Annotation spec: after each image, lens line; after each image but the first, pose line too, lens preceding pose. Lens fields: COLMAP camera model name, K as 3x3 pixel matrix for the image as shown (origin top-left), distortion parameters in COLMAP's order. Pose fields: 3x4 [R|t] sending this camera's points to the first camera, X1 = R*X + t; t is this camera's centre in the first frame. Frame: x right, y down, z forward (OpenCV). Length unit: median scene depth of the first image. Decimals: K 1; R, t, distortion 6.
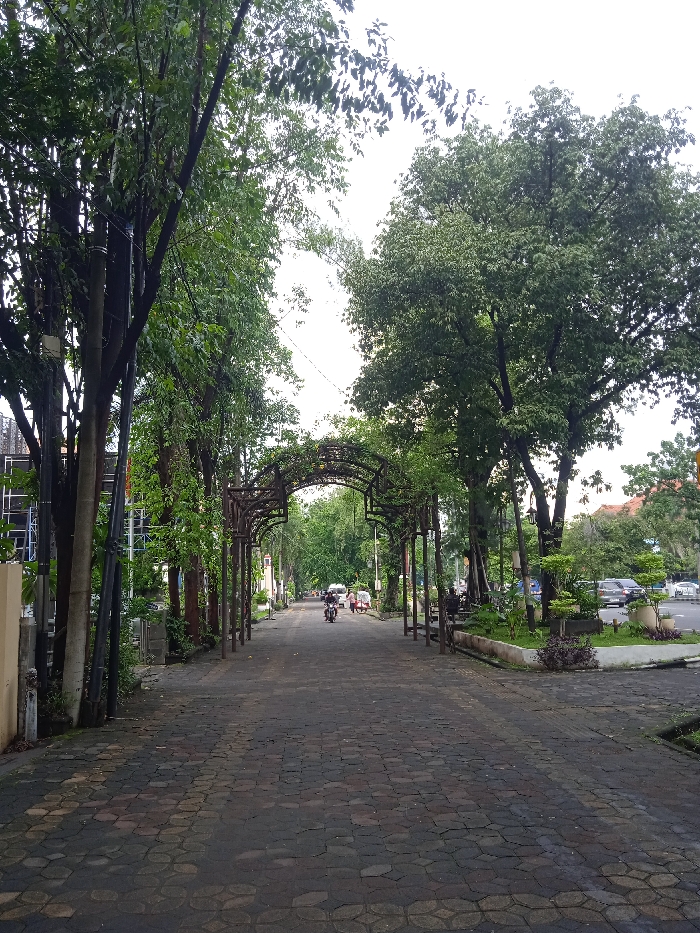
lens RADIAL K [[784.9, 0, 348.4], [0, 784.9, 467.4], [0, 0, 1]] dist [0.012314, 0.021347]
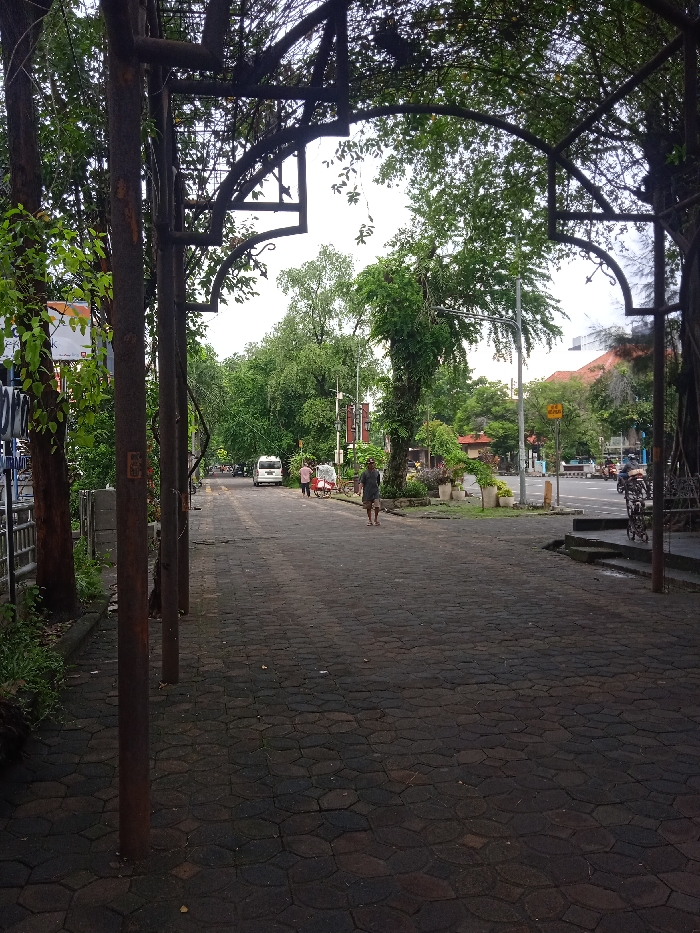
lens RADIAL K [[784.9, 0, 350.0], [0, 784.9, 466.4], [0, 0, 1]] dist [0.012314, 0.021347]
pose [[0.991728, 0.006385, 0.128197, -0.037631], [-0.026147, 0.987870, 0.153066, 0.043054], [-0.125665, -0.155152, 0.979865, 0.261949]]
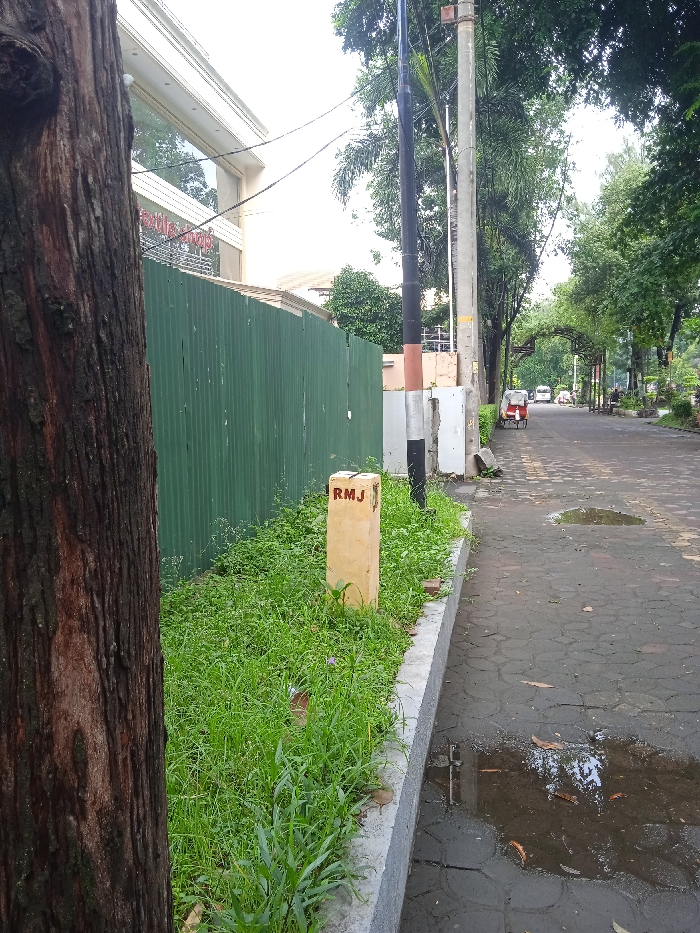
lens RADIAL K [[784.9, 0, 350.9], [0, 784.9, 468.3], [0, 0, 1]] dist [0.012314, 0.021347]
pose [[0.972220, 0.034677, -0.231486, -0.020234], [0.024598, 0.968353, 0.248368, -0.062291], [0.232773, -0.247162, 0.940600, -0.413496]]
